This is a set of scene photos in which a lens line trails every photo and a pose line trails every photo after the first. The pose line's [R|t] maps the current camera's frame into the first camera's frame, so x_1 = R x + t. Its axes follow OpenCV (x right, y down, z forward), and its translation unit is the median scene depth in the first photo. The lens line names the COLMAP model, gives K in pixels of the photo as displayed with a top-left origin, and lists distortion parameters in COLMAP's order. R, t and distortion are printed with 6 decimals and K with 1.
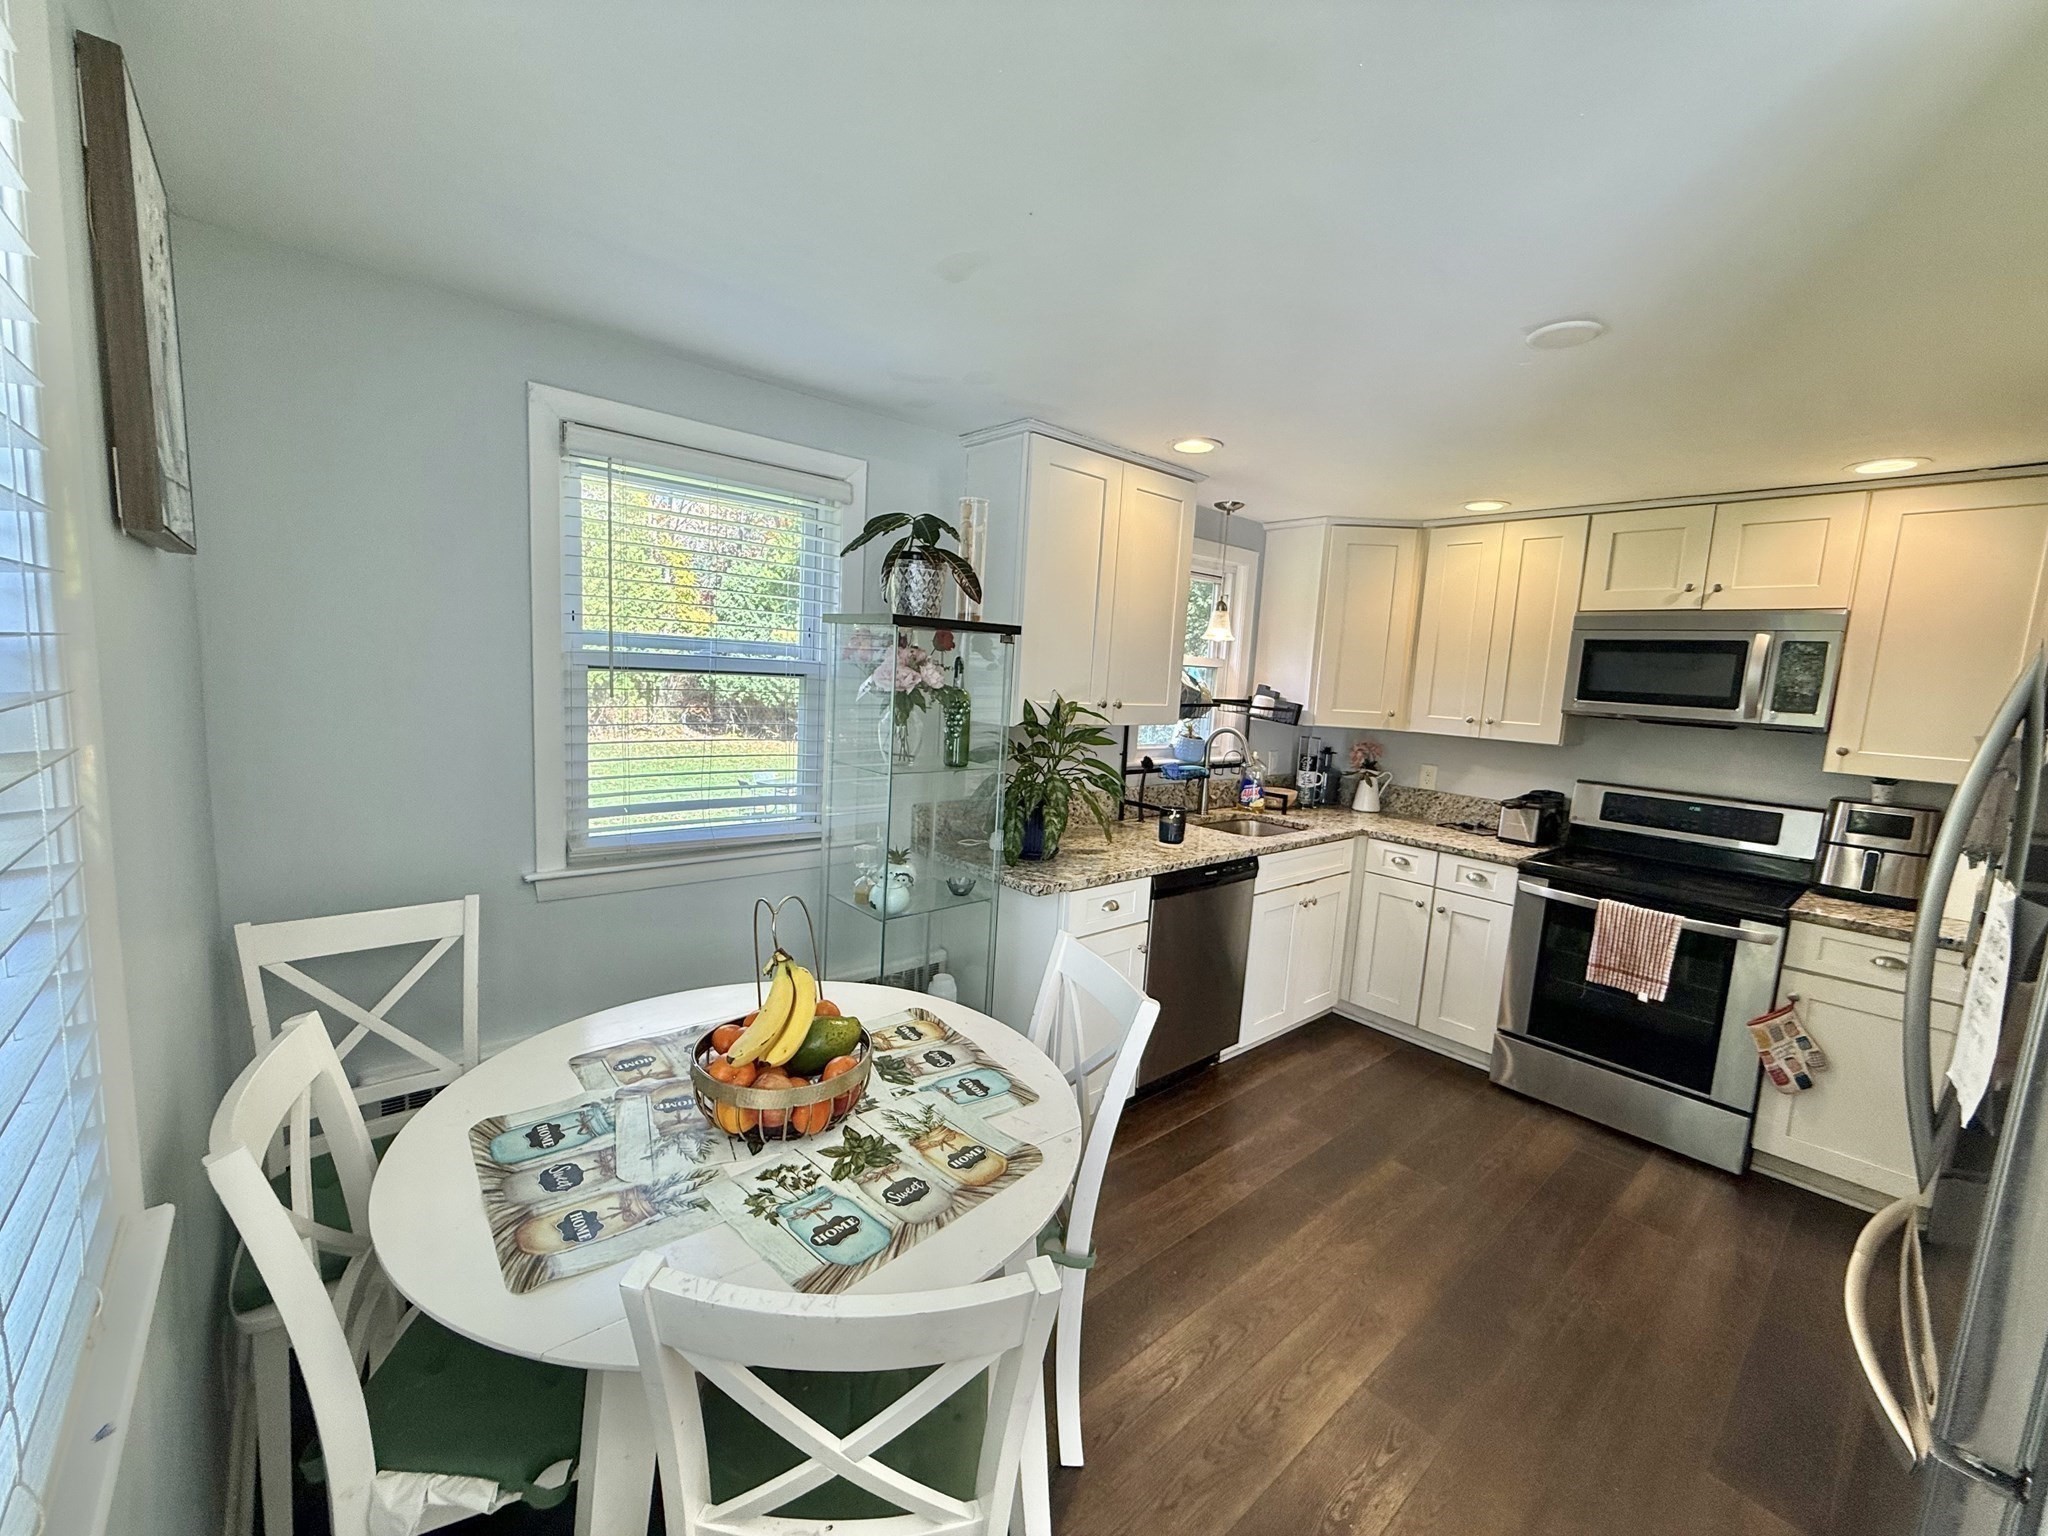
lens RADIAL K [[817.8, 0, 1016.8], [0, 817.8, 768.7], [0, 0, 1]] dist [-0.001705, 0.000154]
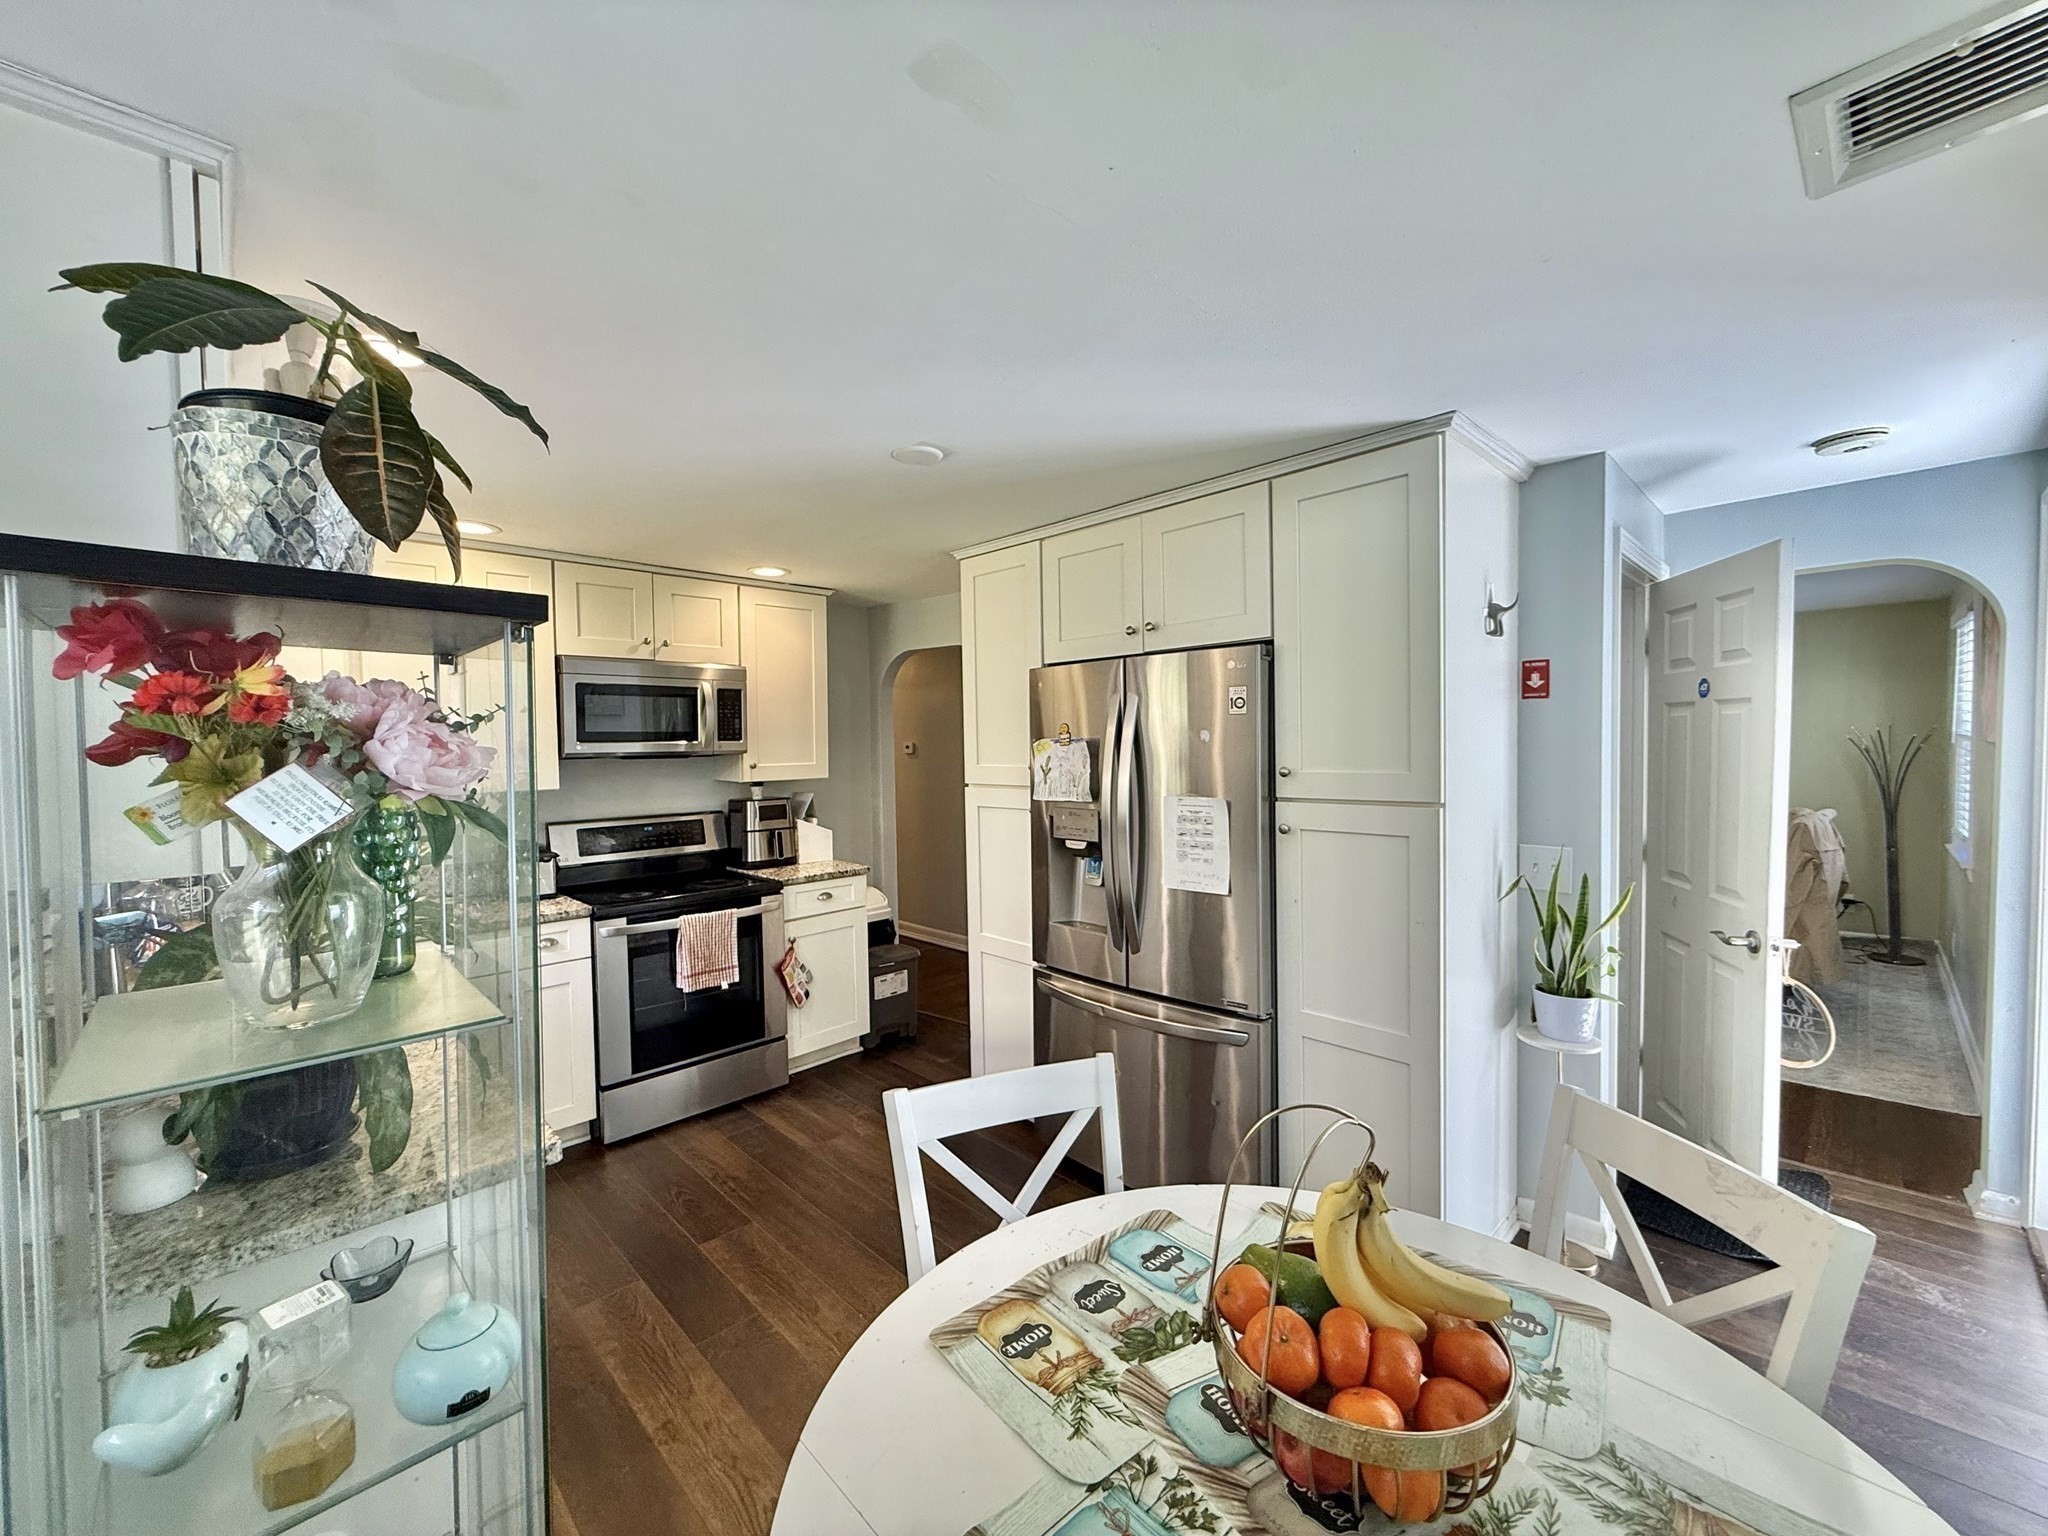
lens RADIAL K [[817.8, 0, 1016.8], [0, 817.8, 768.7], [0, 0, 1]] dist [-0.001705, 0.000154]
pose [[-0.059644, -0.086923, 0.994428, -0.435107], [0.138620, 0.985828, 0.094485, -0.088464], [-0.988548, 0.143483, -0.046750, 0.624438]]
